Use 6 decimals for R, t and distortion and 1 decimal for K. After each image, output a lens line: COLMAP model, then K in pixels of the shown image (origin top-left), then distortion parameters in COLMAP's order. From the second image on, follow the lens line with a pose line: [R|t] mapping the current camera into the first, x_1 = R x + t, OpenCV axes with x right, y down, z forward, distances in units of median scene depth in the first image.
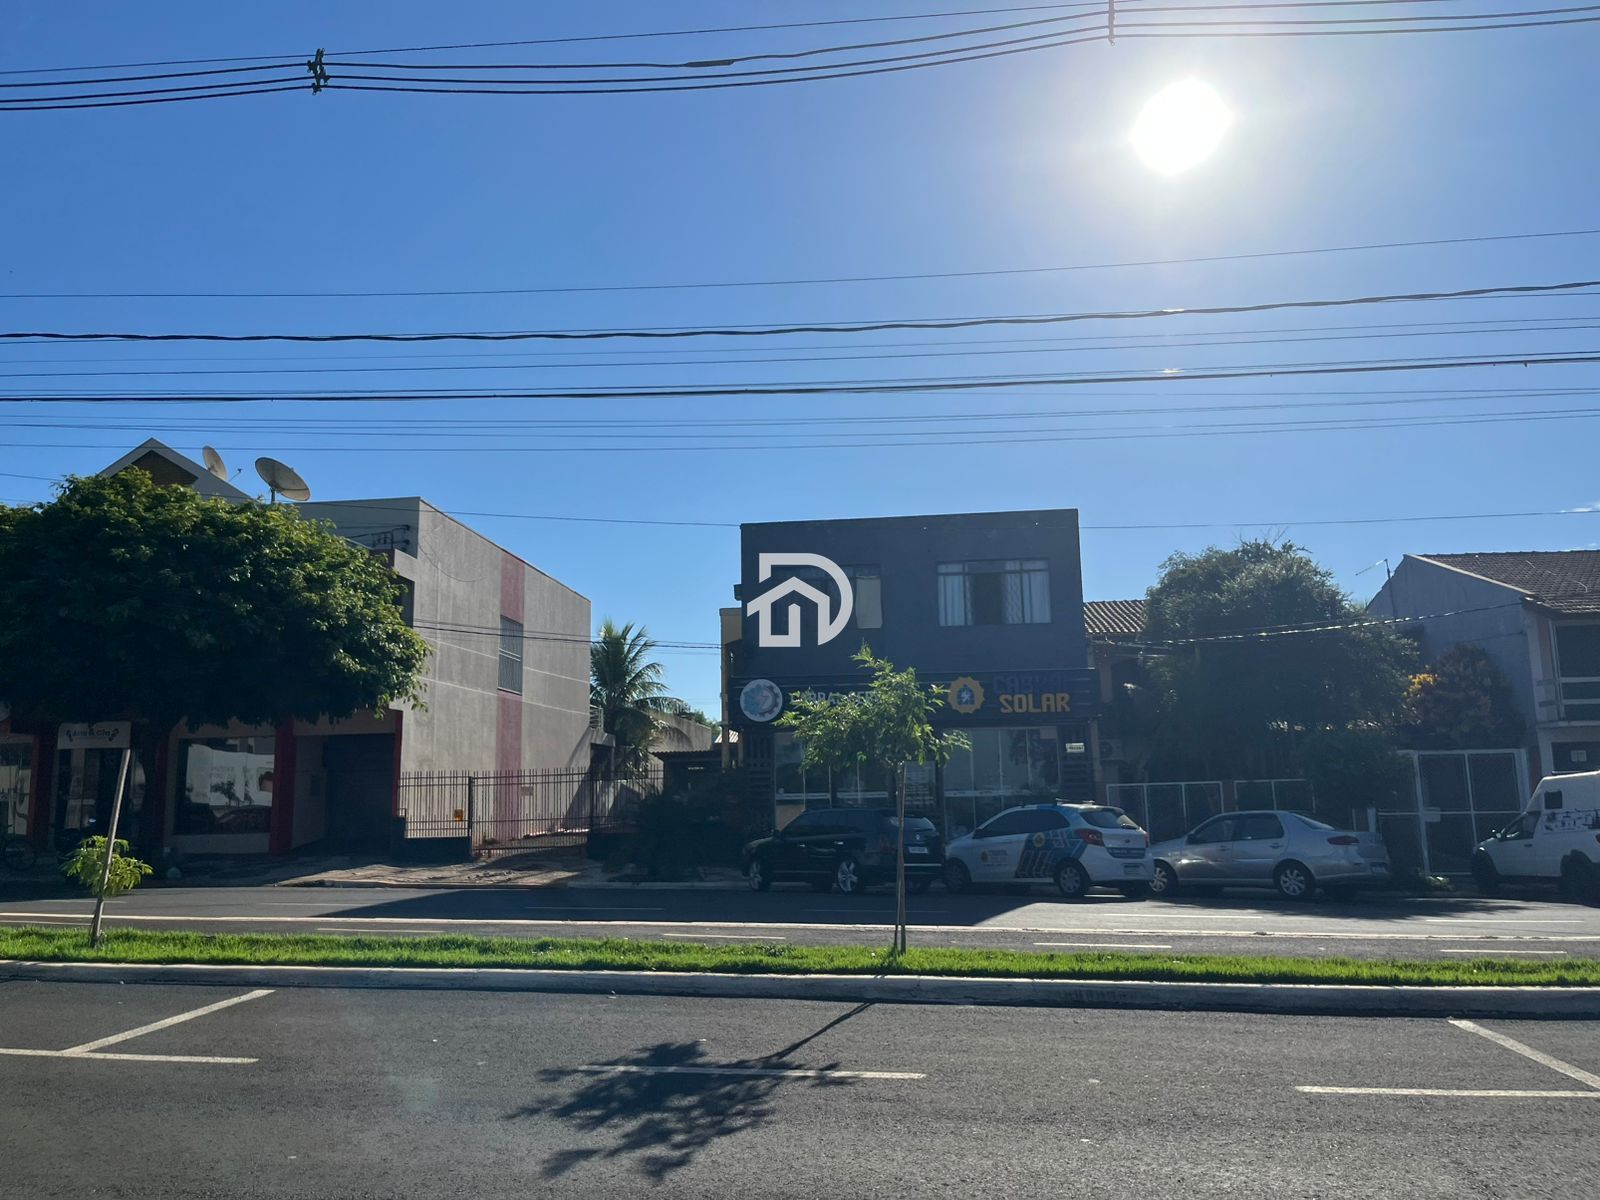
lens RADIAL K [[1207.7, 0, 799.7], [0, 1207.7, 609.6], [0, 0, 1]] dist [0.102080, -0.161968]
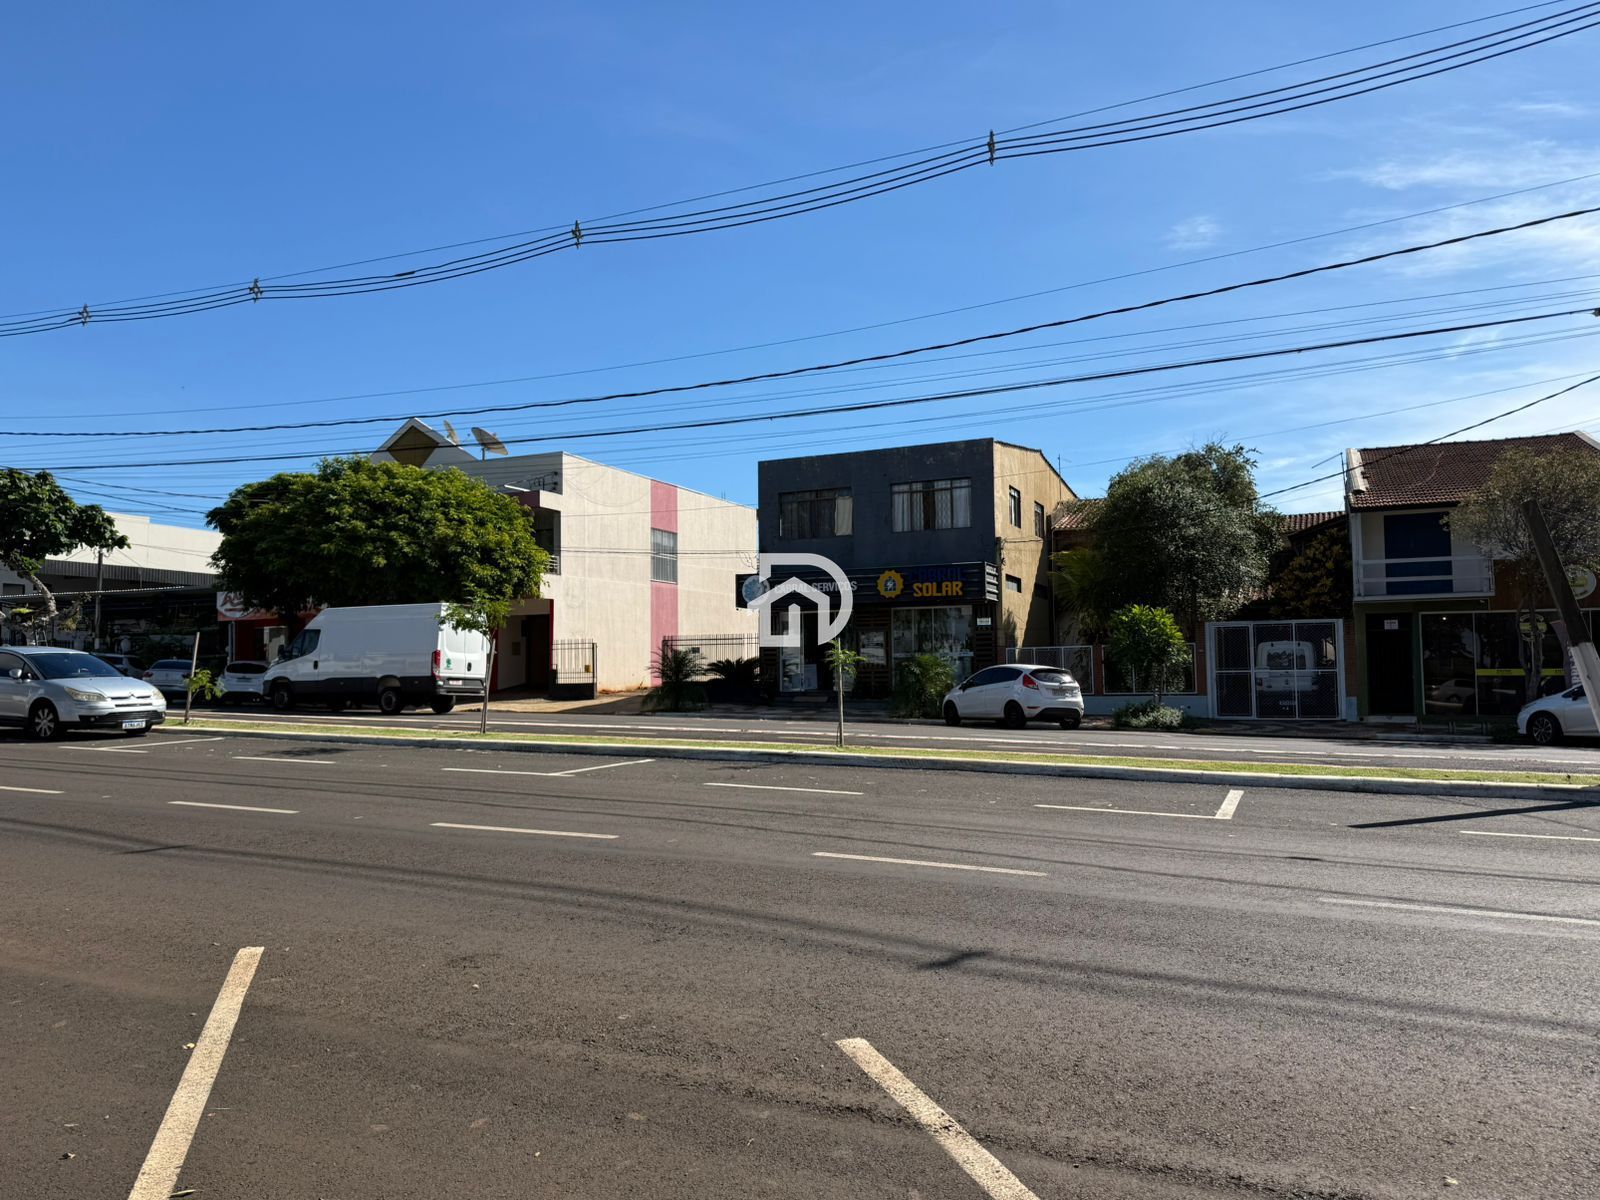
lens RADIAL K [[1097.7, 0, 796.4], [0, 1097.7, 602.9], [0, 0, 1]] dist [0.135454, -0.154816]
pose [[0.951591, -0.013168, -0.307086, 0.385328], [0.044810, 0.994351, 0.096219, -0.030277], [0.304084, -0.105321, 0.946805, -0.195469]]
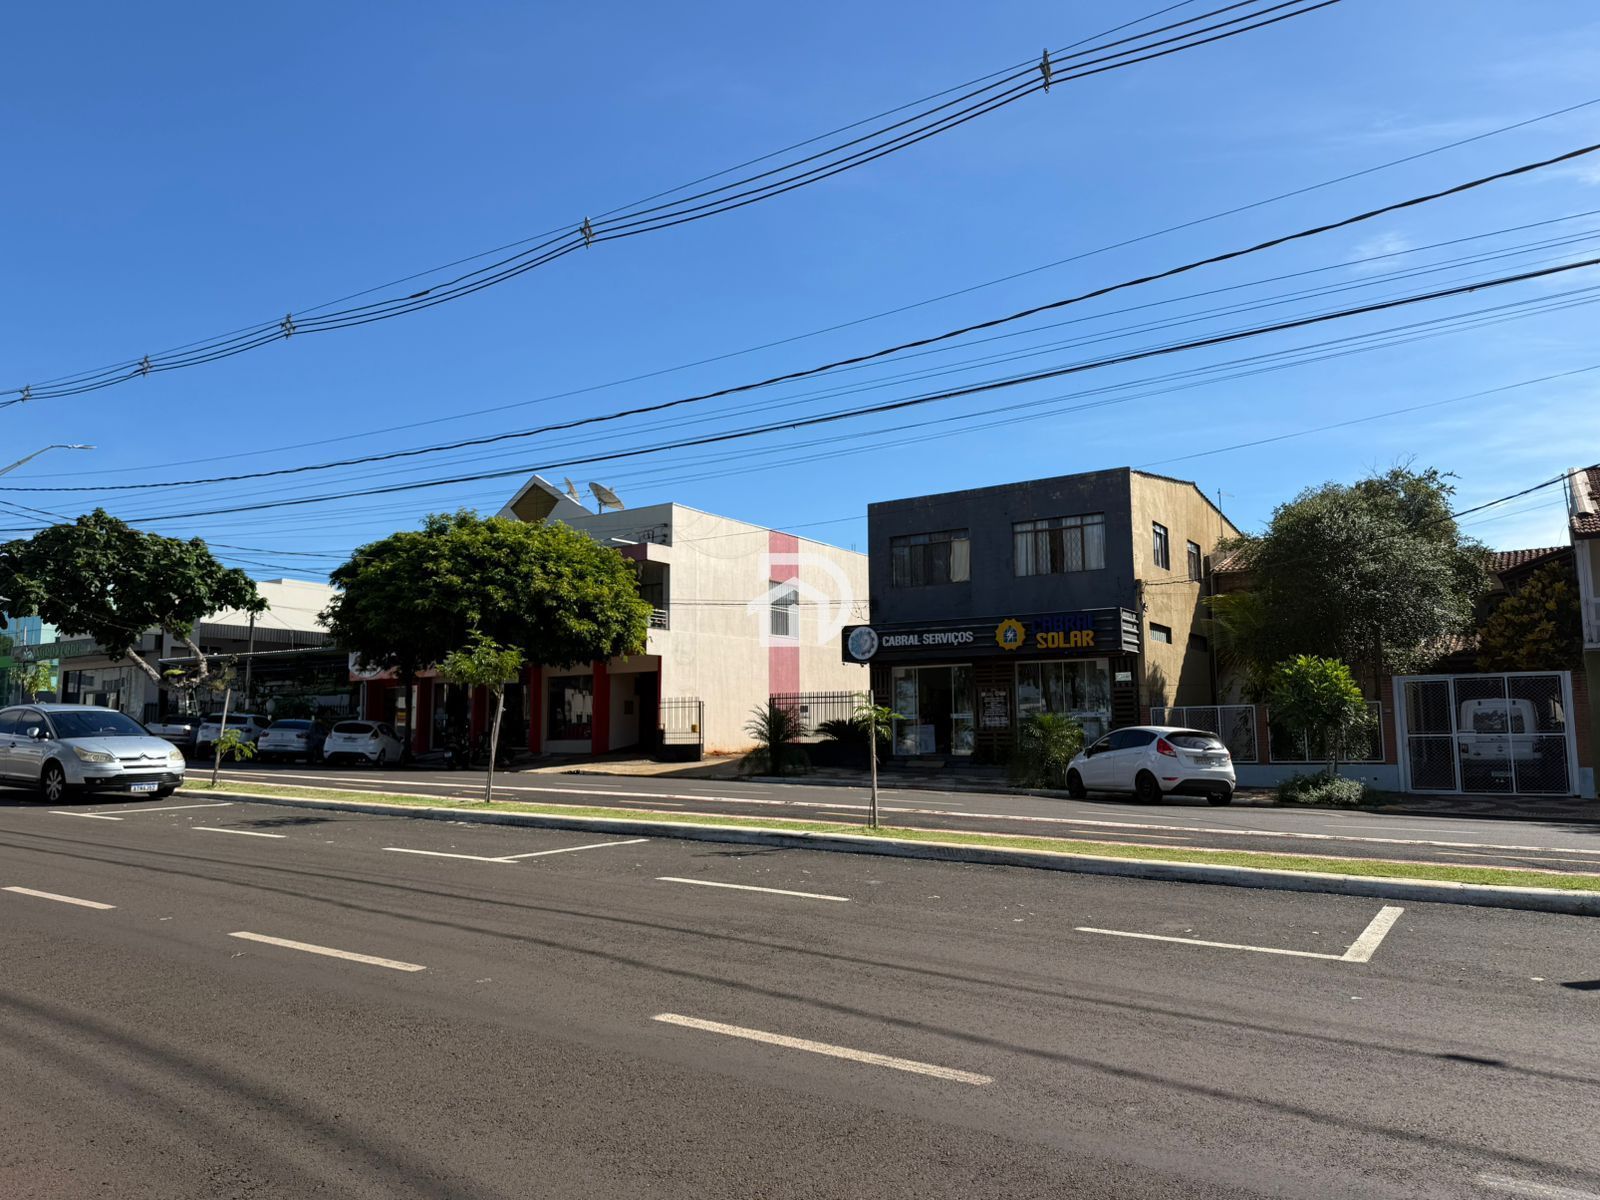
lens RADIAL K [[1099.1, 0, 794.3], [0, 1099.1, 602.2], [0, 0, 1]] dist [0.112688, -0.145051]
pose [[0.891954, -0.044099, -0.449971, 0.408828], [0.065548, 0.997330, 0.032192, -0.010594], [0.447350, -0.058208, 0.892463, -0.076999]]
